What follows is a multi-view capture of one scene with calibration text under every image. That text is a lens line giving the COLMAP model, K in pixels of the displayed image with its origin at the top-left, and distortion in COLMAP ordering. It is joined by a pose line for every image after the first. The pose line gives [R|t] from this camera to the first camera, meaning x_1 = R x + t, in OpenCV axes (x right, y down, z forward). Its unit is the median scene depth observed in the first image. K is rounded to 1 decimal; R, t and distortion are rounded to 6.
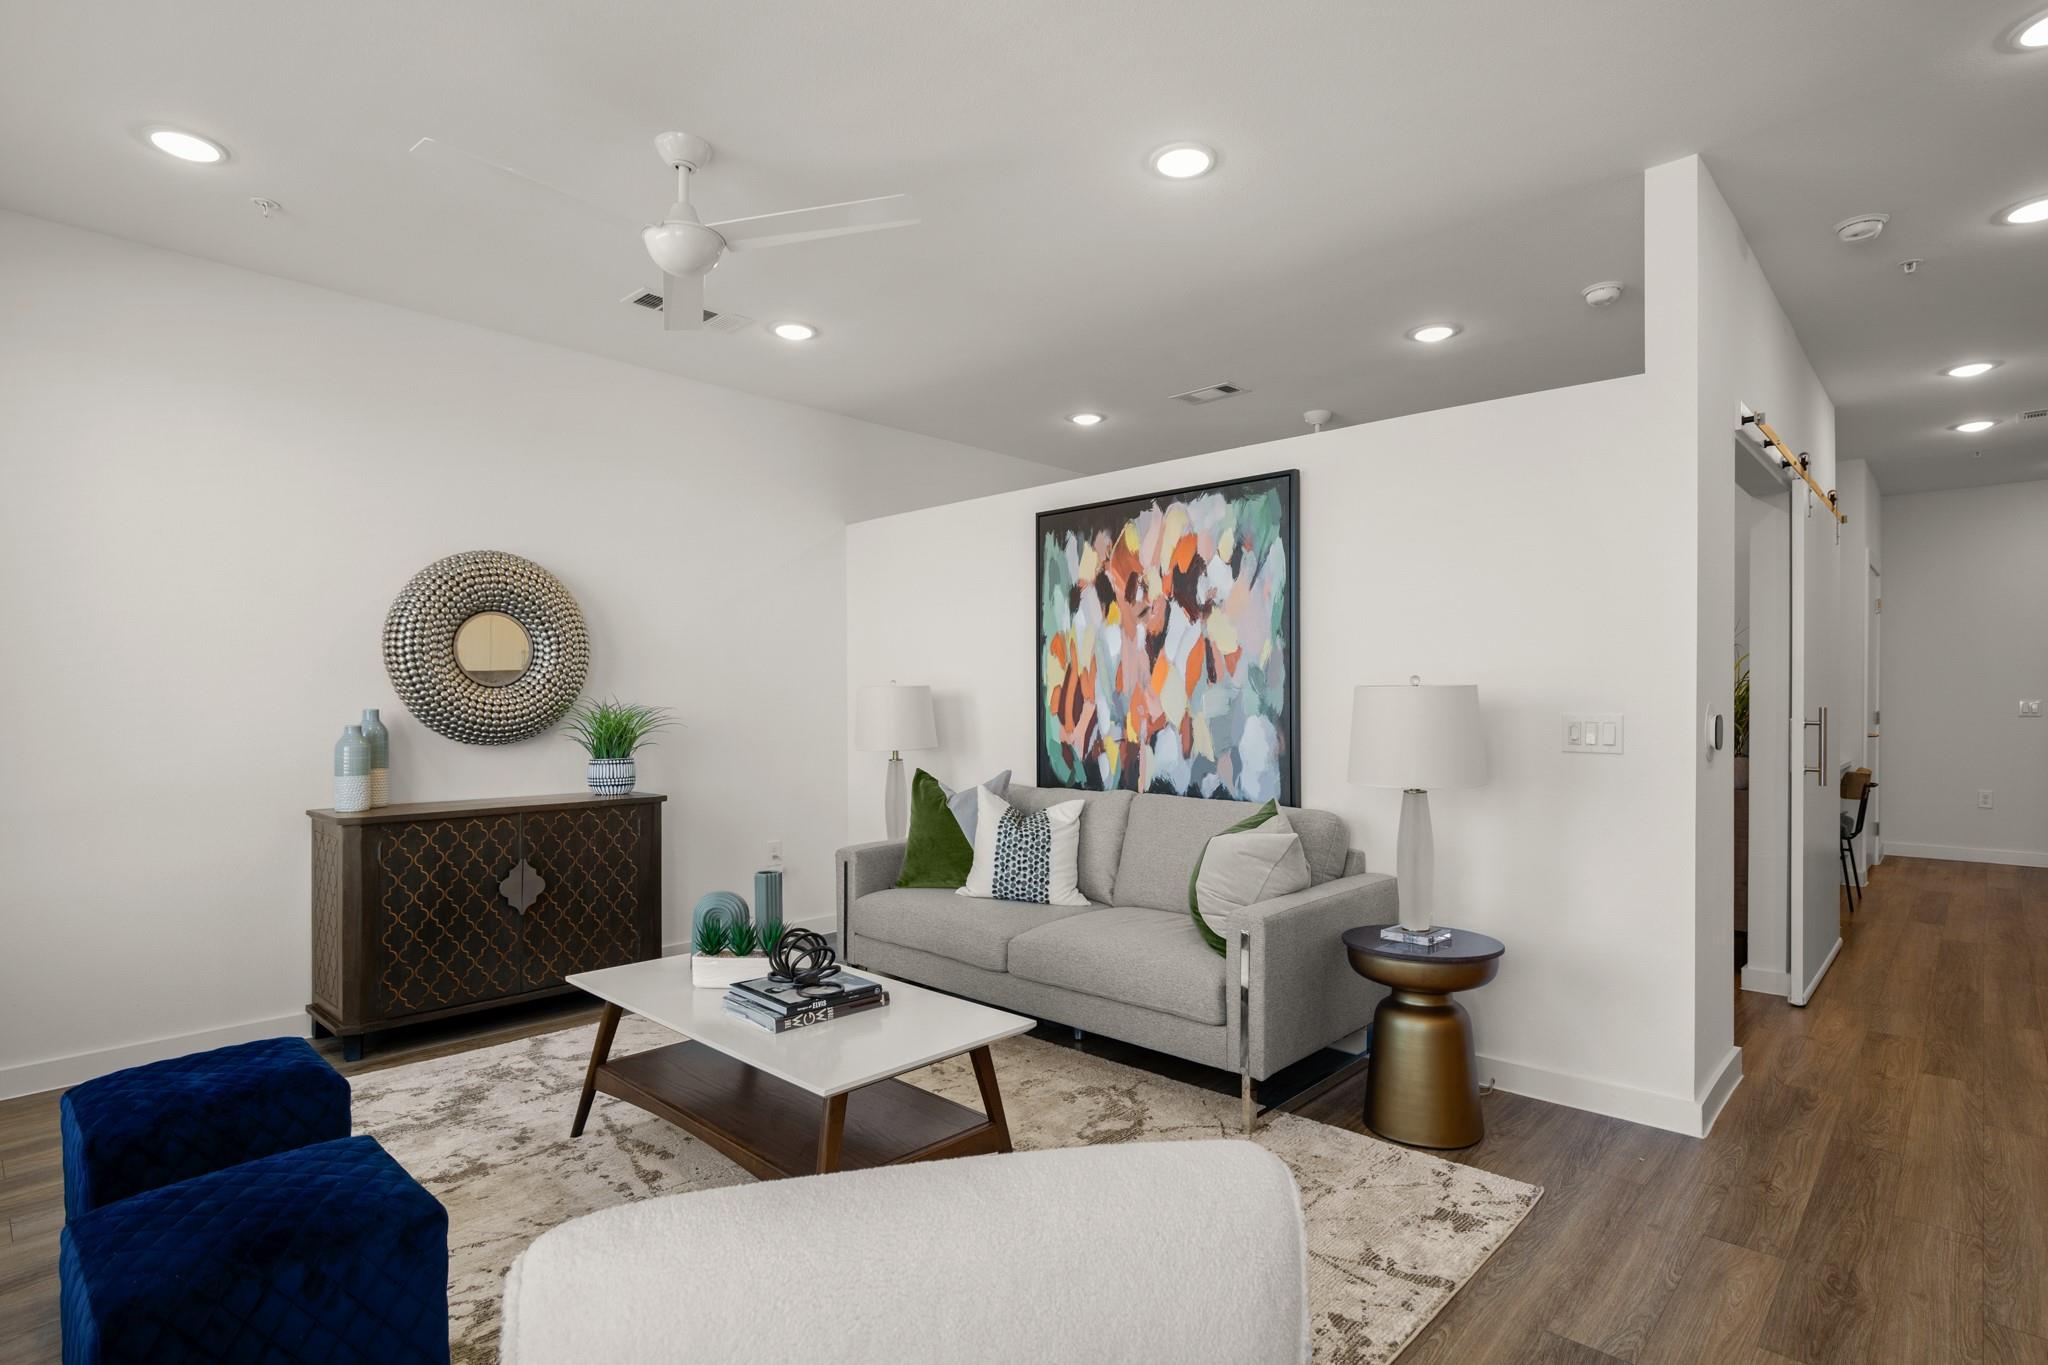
lens RADIAL K [[1025.5, 0, 1056.0], [0, 1025.5, 700.6], [0, 0, 1]] dist [-0.012243, 0.006127]
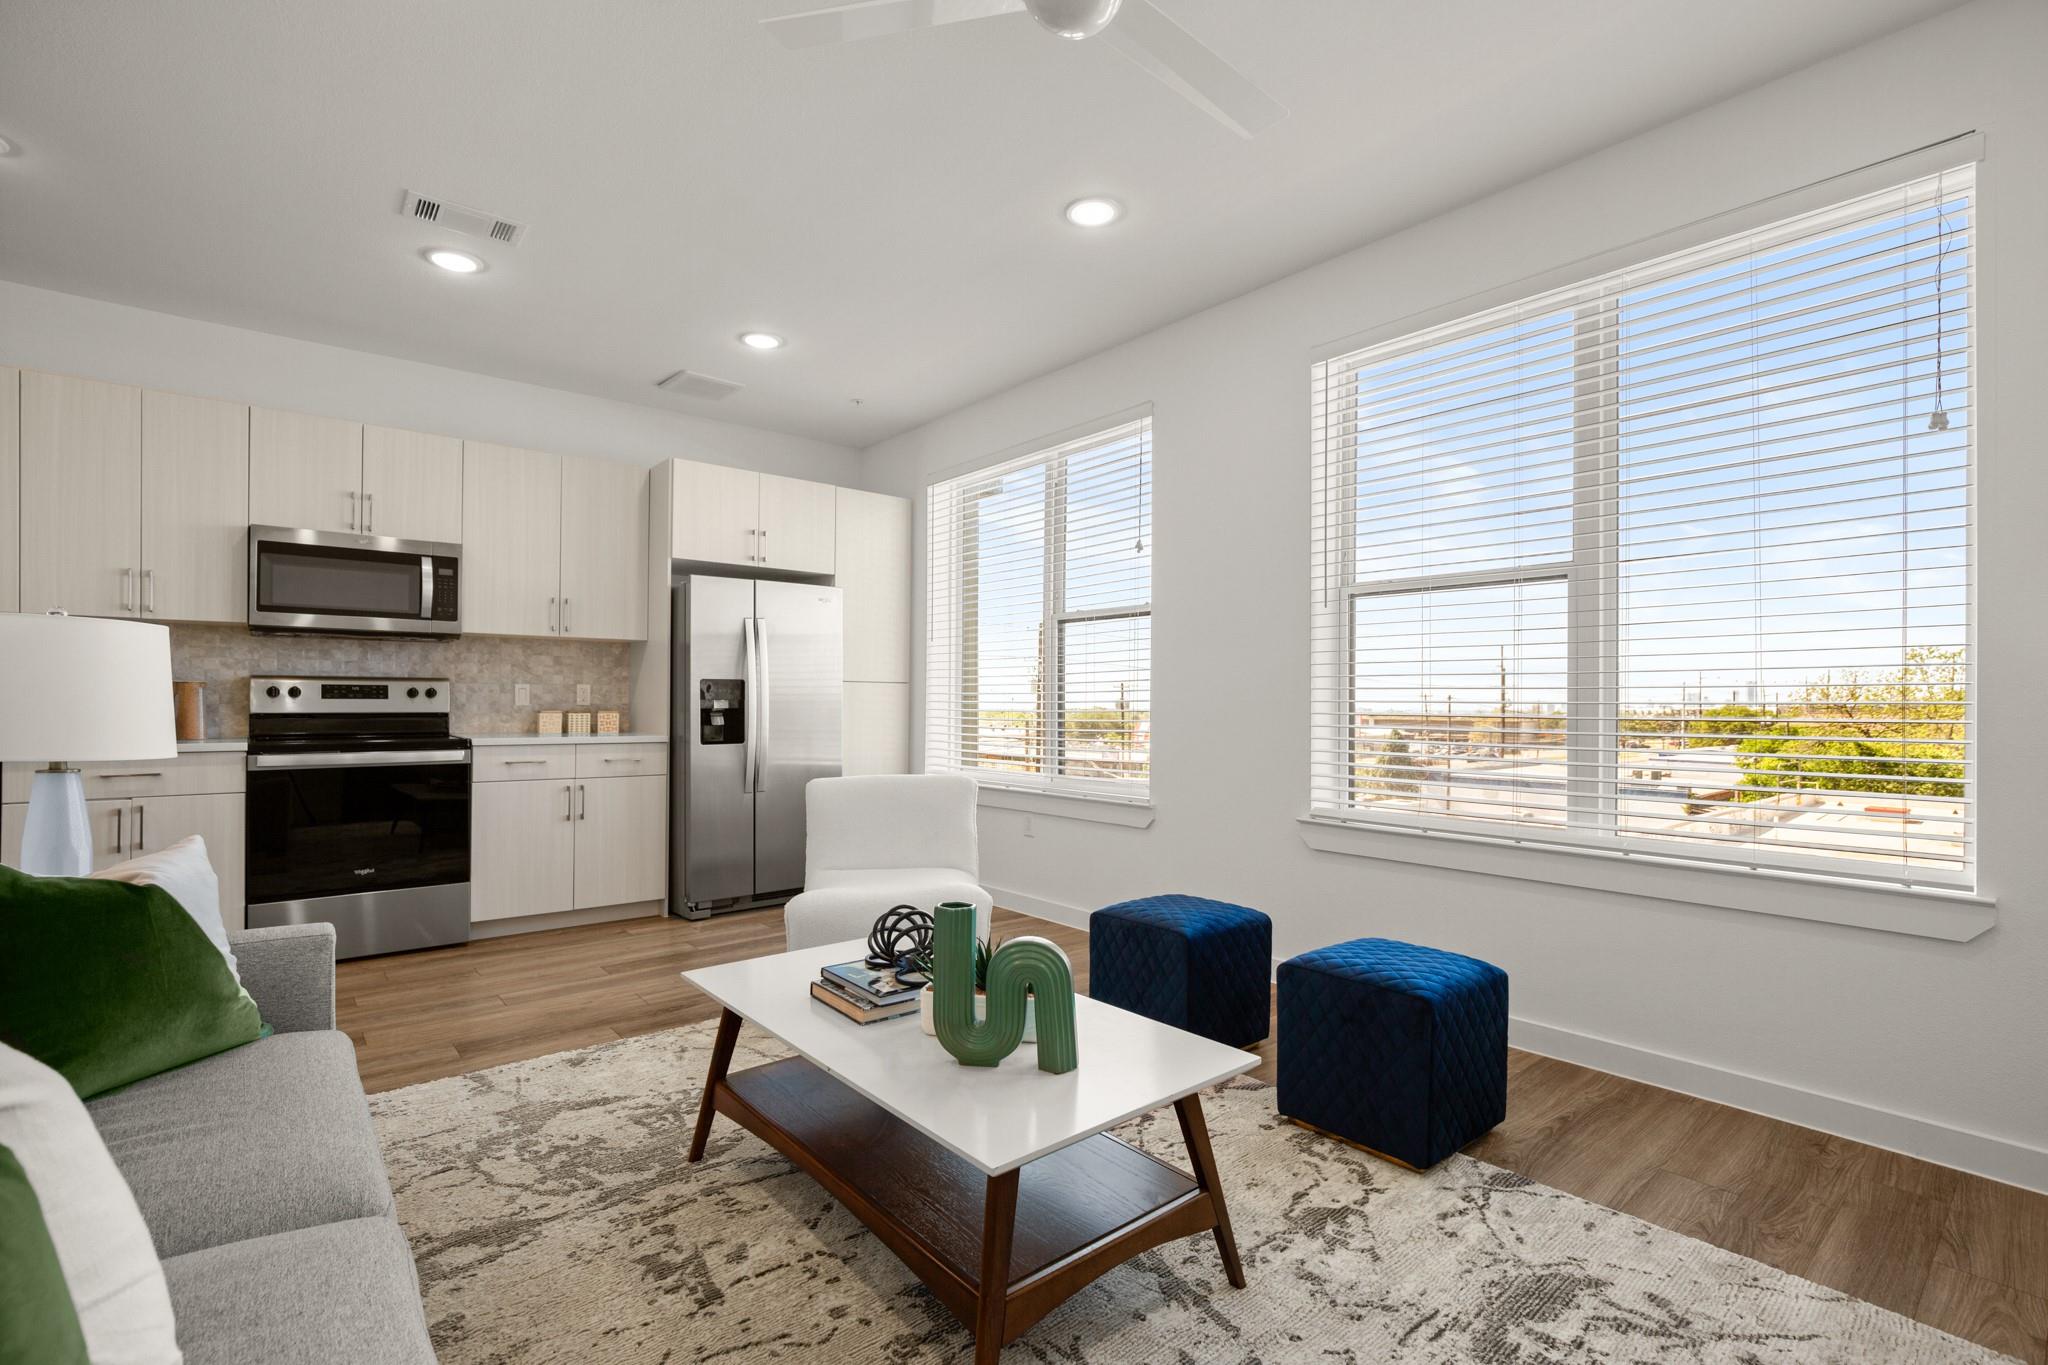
lens RADIAL K [[942.7, 0, 1045.2], [0, 942.7, 693.1], [0, 0, 1]] dist [-0.026761, 0.008205]
pose [[-0.991740, 0.000497, 0.128266, -0.316354], [-0.000615, 0.999963, -0.008629, 0.030737], [-0.128265, -0.008637, -0.991702, 1.196457]]
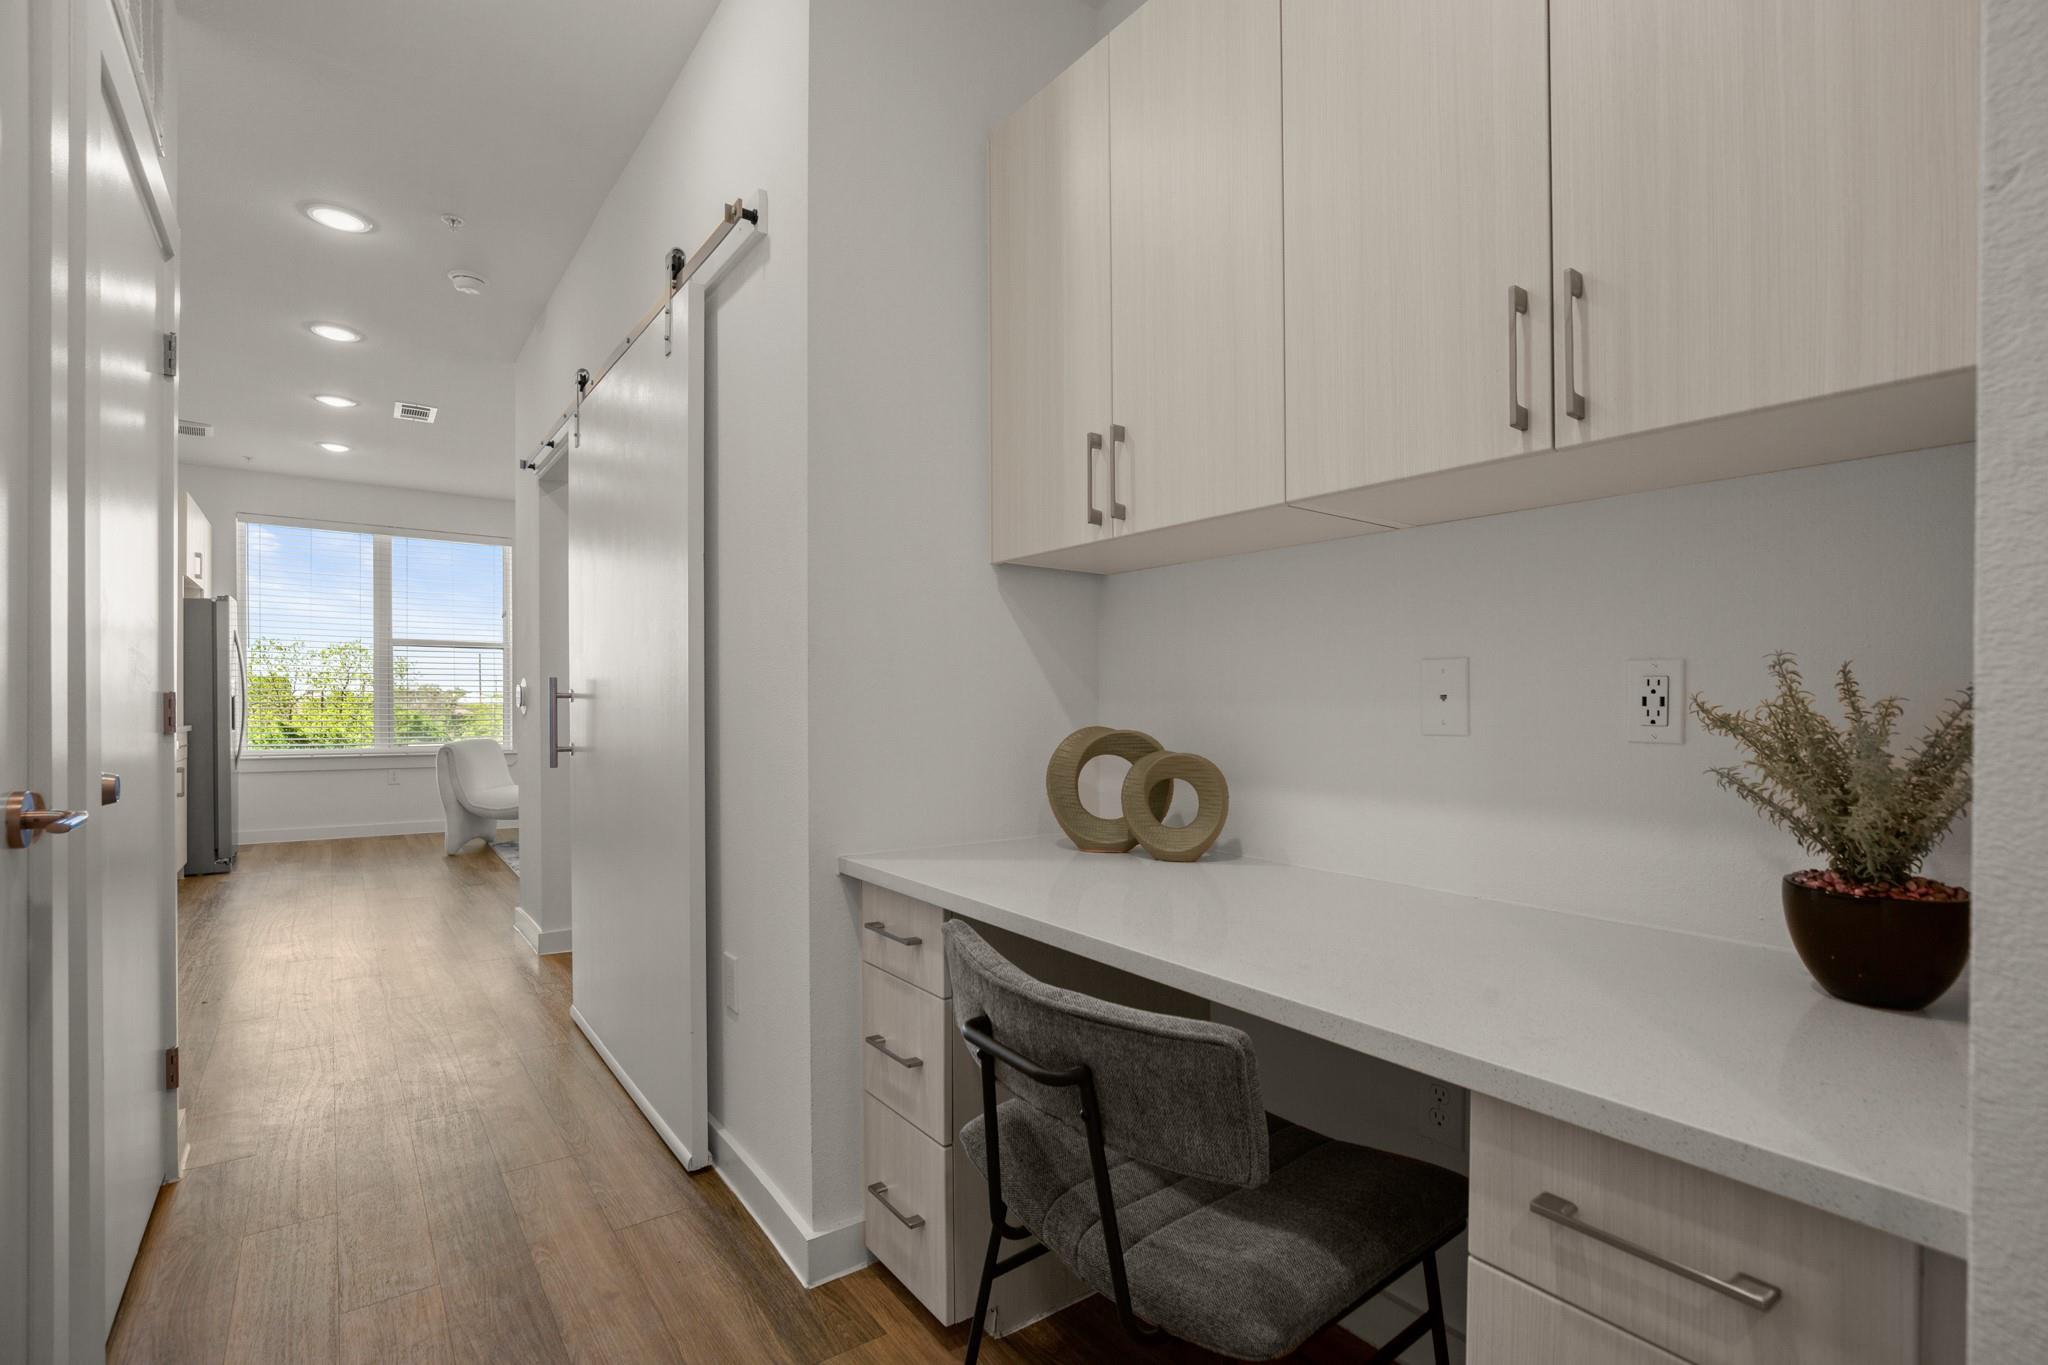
lens RADIAL K [[942.7, 0, 1012.2], [0, 942.7, 742.1], [0, 0, 1]] dist [-0.026761, 0.008205]
pose [[-0.197915, 0.037824, -0.979489, 1.510361], [-0.020051, 0.998890, 0.042625, 0.015875], [0.980014, 0.028076, -0.196937, 1.596690]]
